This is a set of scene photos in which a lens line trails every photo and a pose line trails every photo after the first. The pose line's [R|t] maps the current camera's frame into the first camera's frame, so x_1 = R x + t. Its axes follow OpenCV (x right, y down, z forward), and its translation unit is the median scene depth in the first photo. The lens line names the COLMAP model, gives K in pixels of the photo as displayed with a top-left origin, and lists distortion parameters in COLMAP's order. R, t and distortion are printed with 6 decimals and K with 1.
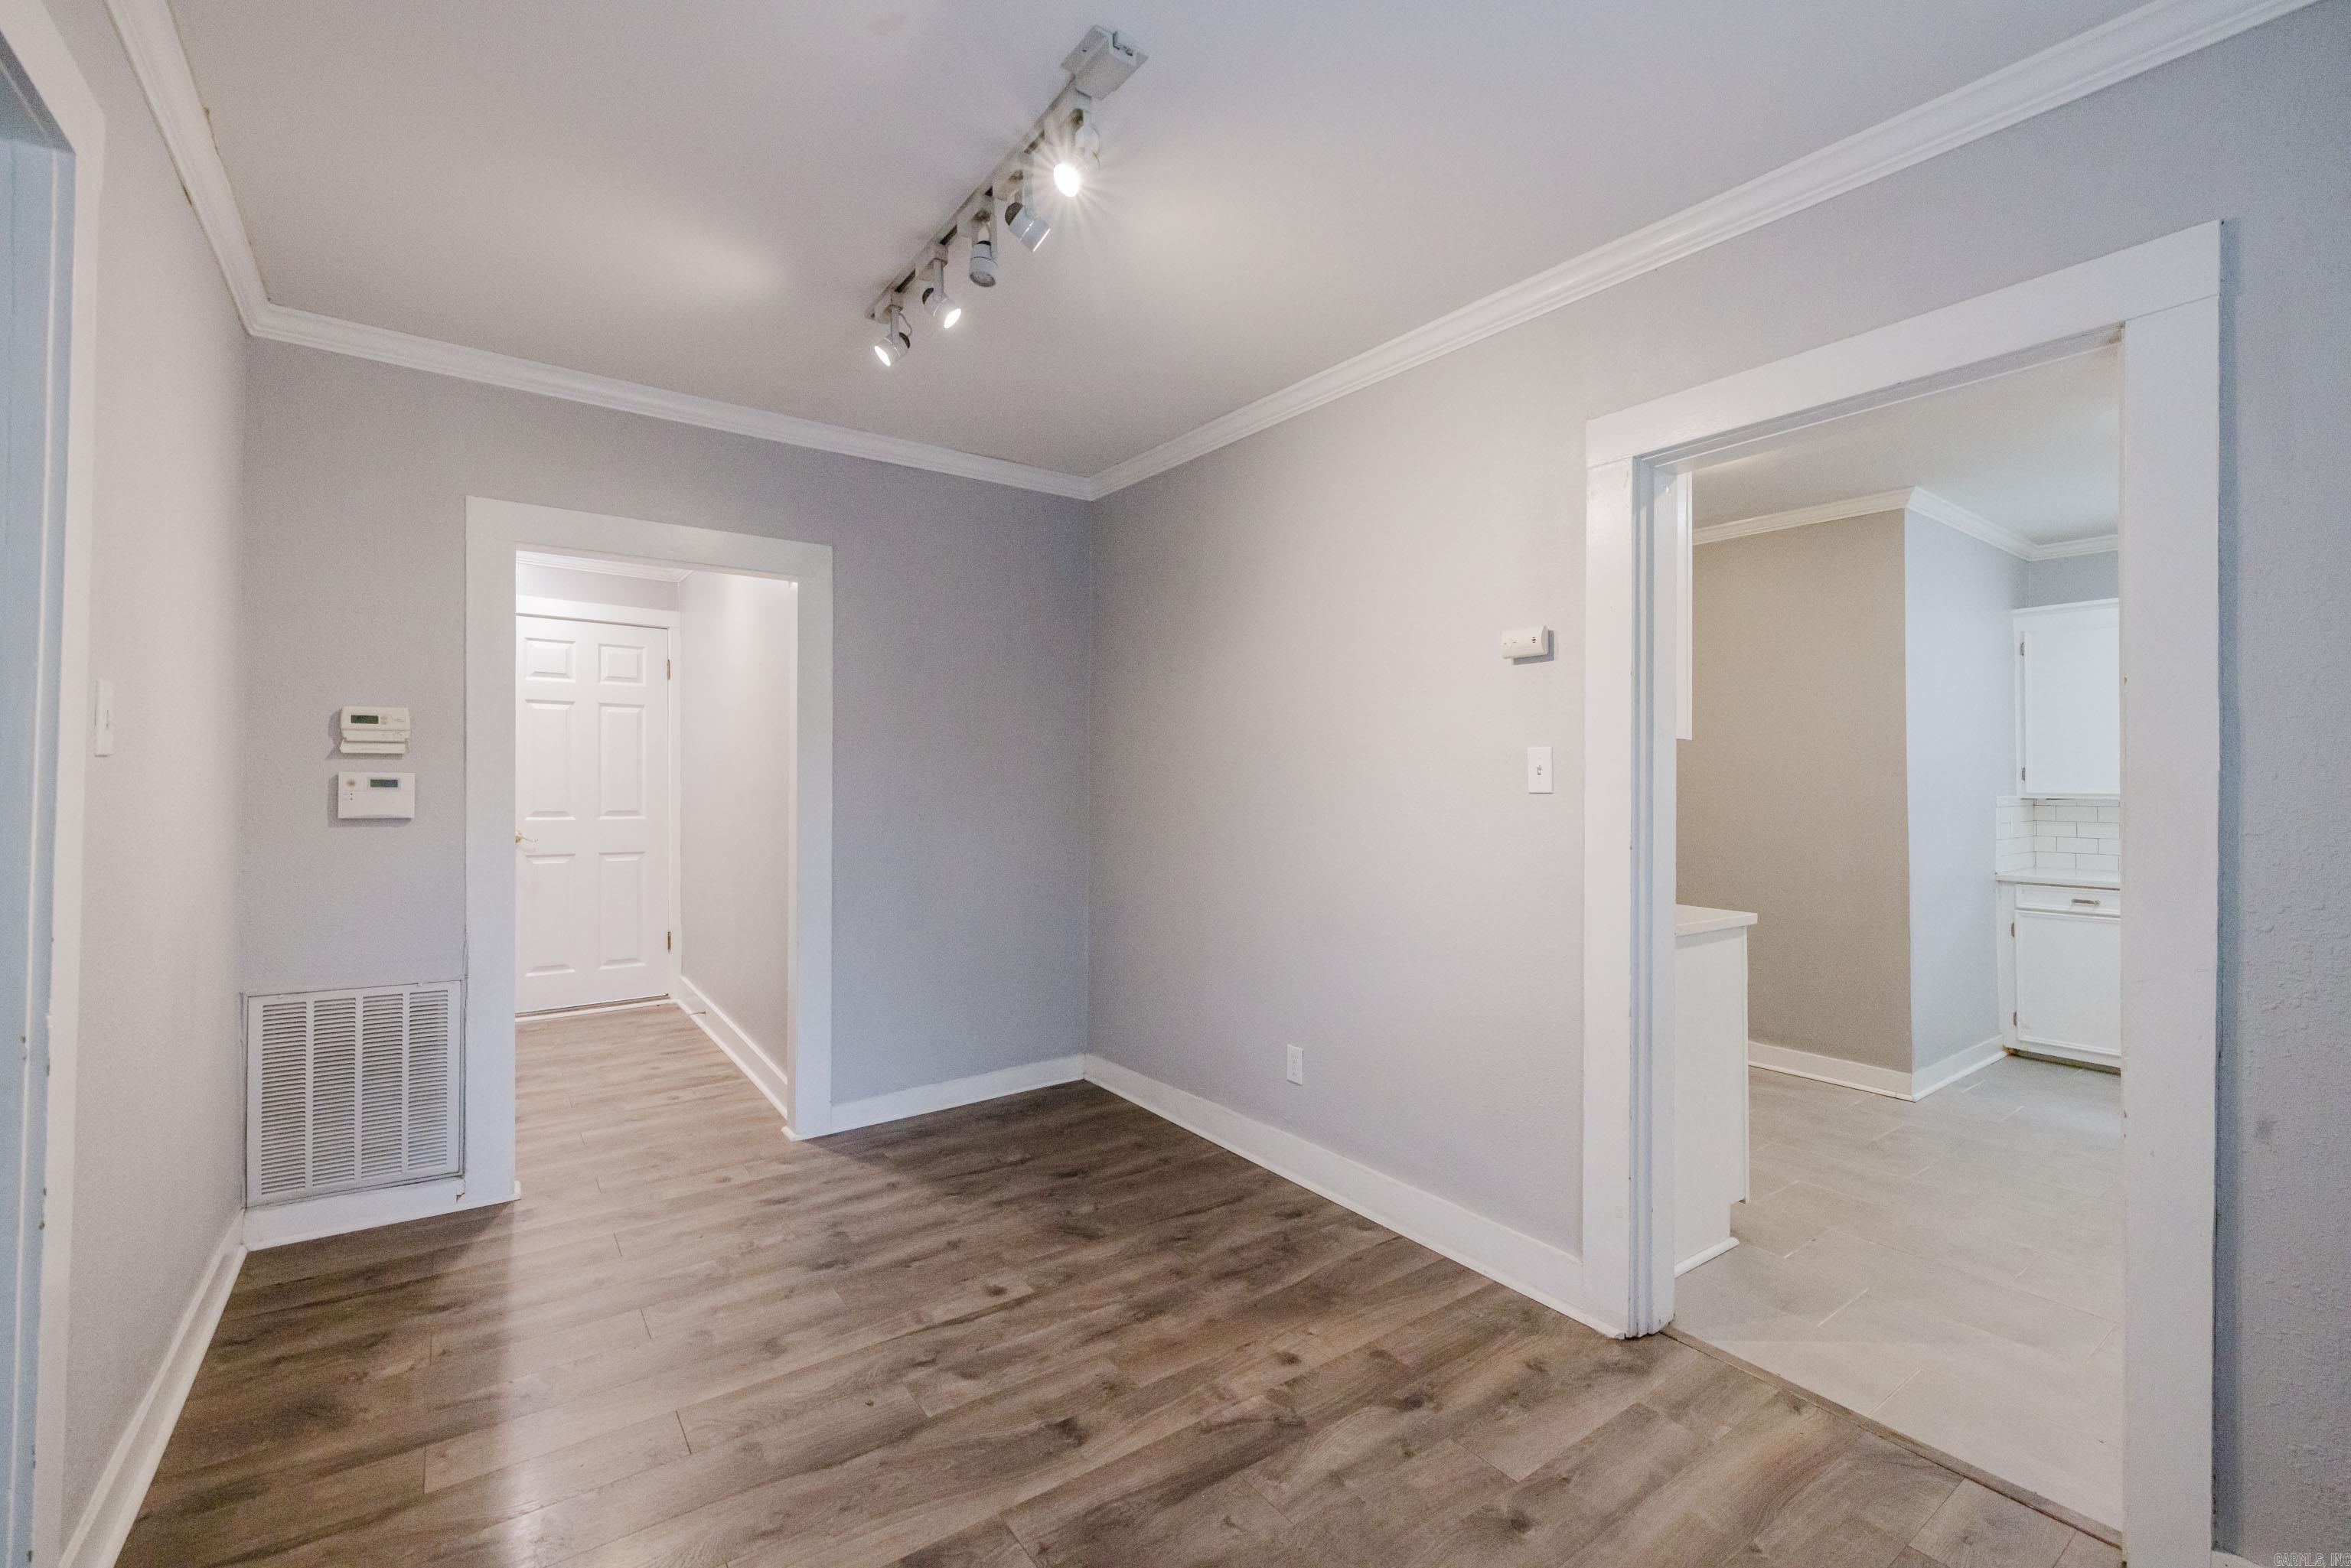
lens RADIAL K [[972.6, 0, 1175.5], [0, 972.6, 784.0], [0, 0, 1]] dist [-0.006303, -0.000162]
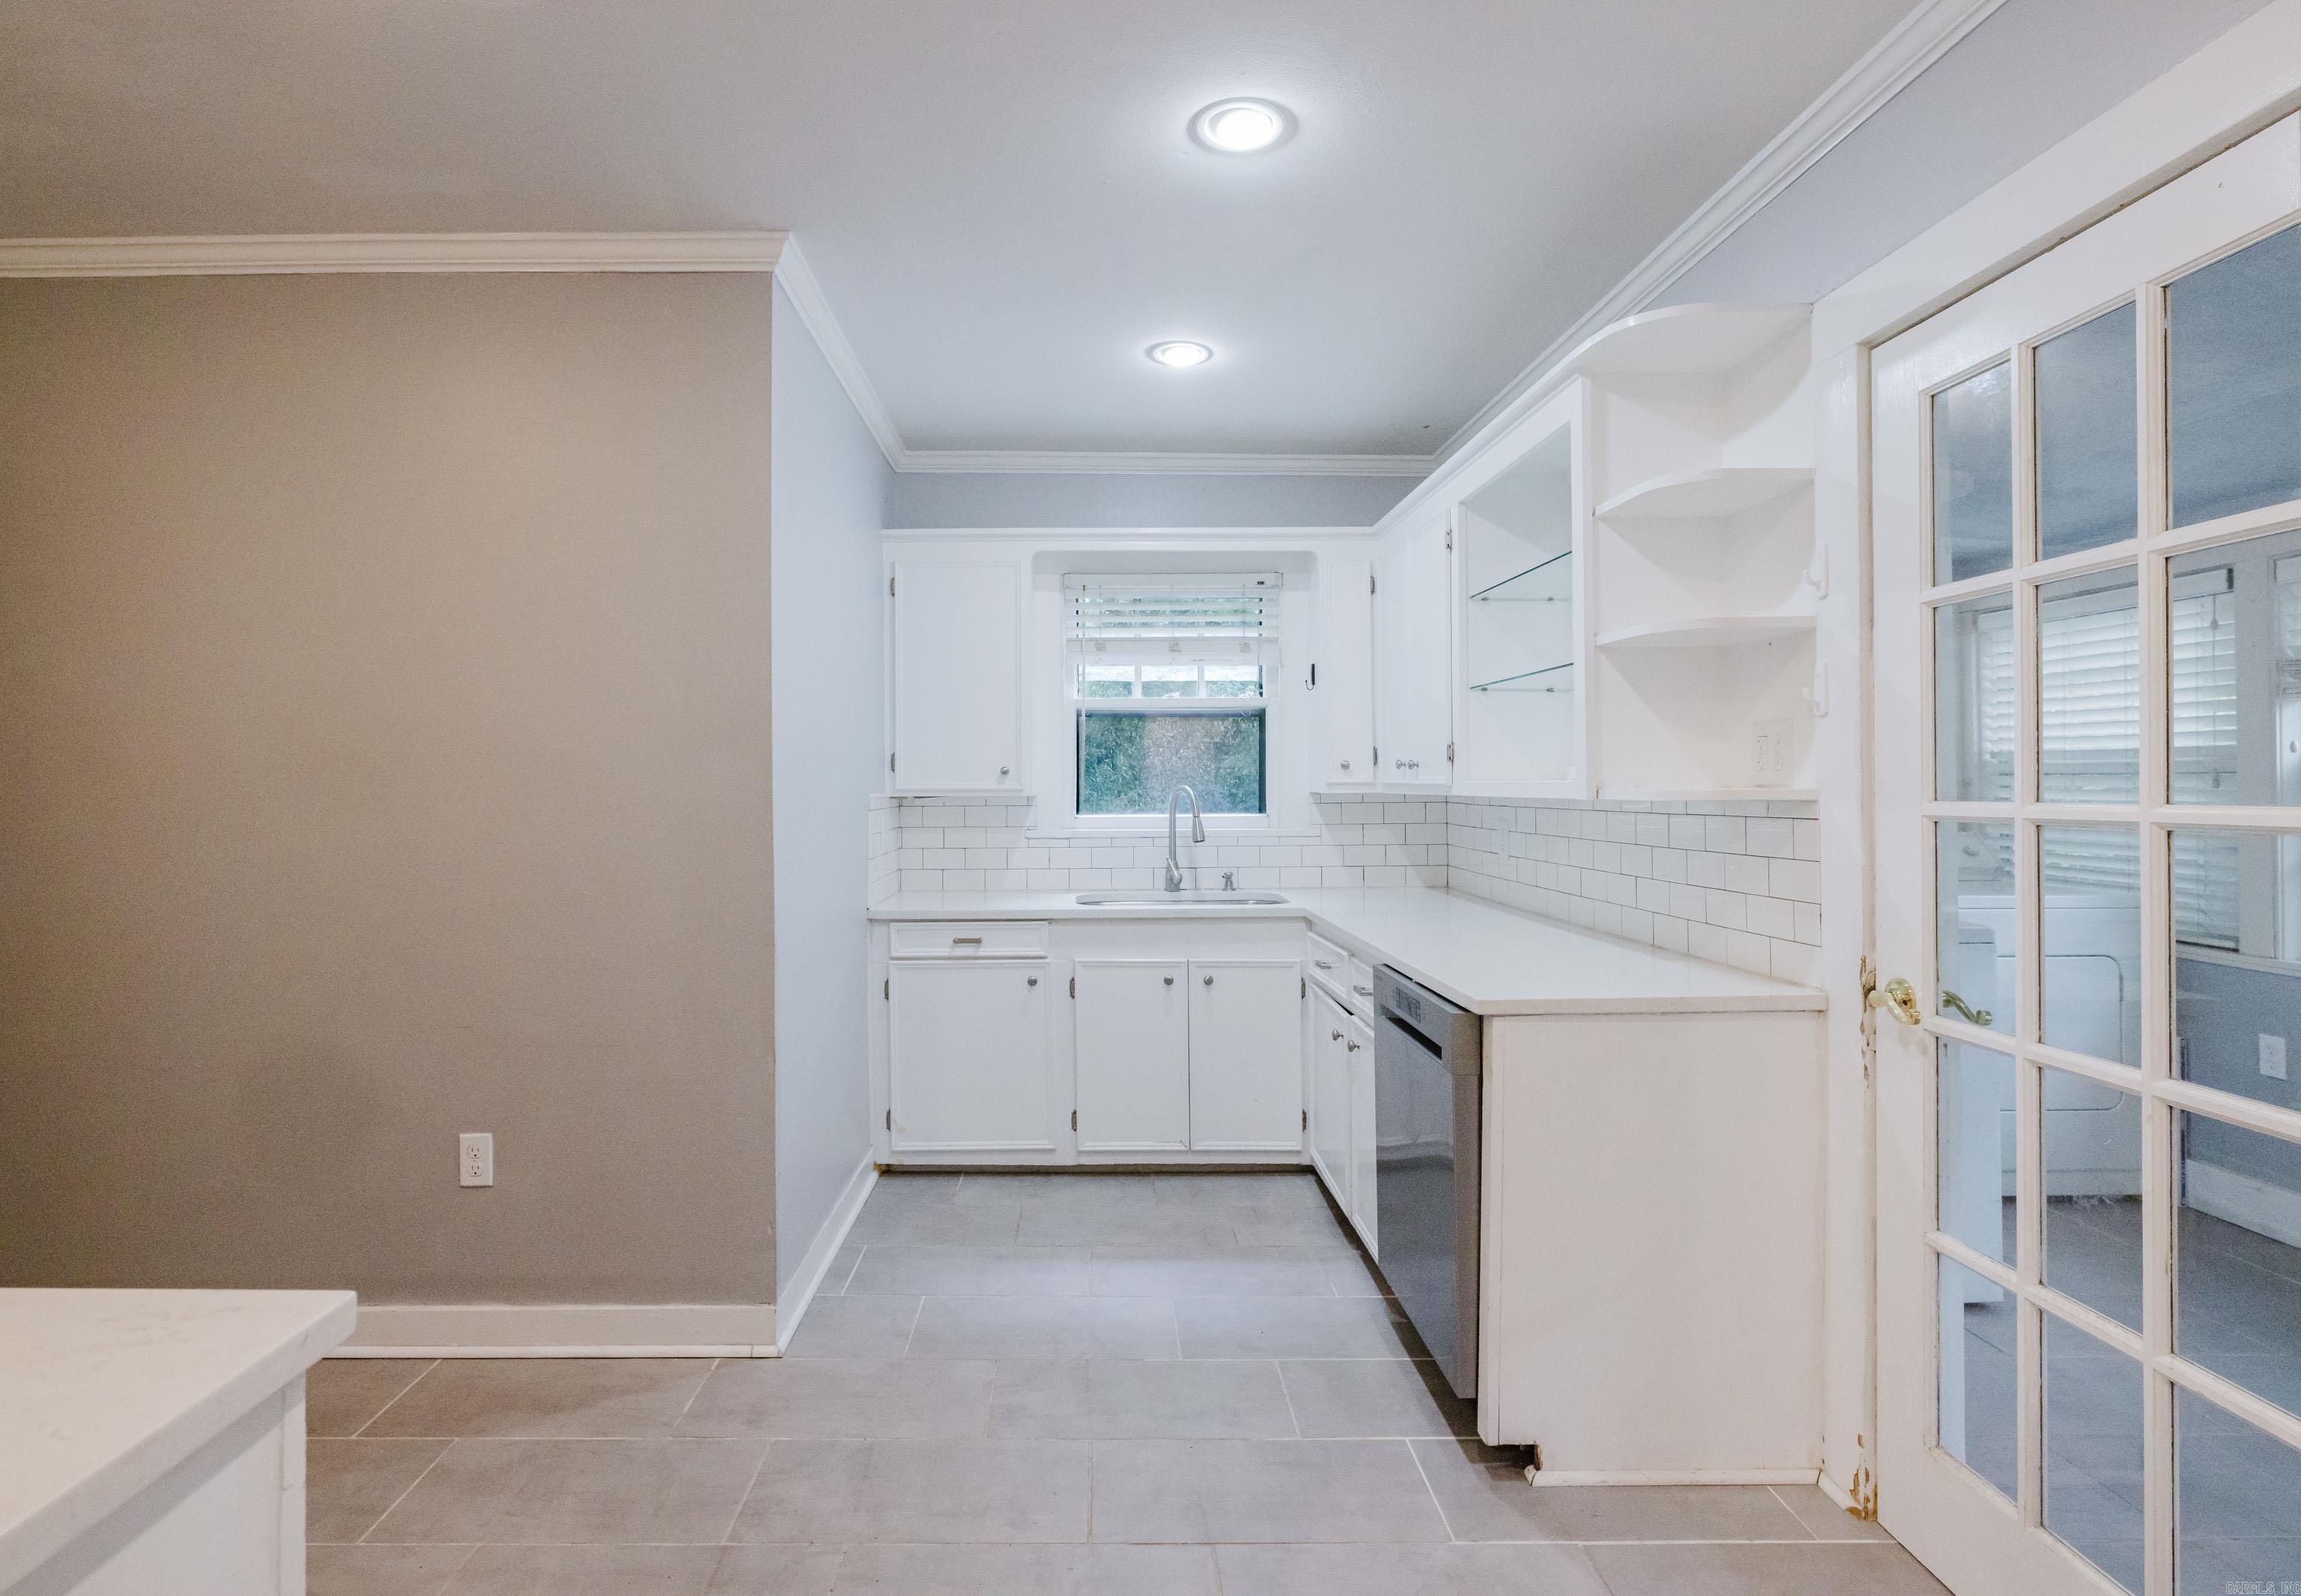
lens RADIAL K [[1160.9, 0, 1085.6], [0, 1160.9, 759.5], [0, 0, 1]] dist [0.000460, -0.000103]
pose [[0.581285, 0.014247, 0.813575, 0.321682], [0.000652, 0.999838, -0.017975, 0.003786], [-0.813700, 0.010979, 0.581182, 0.470611]]
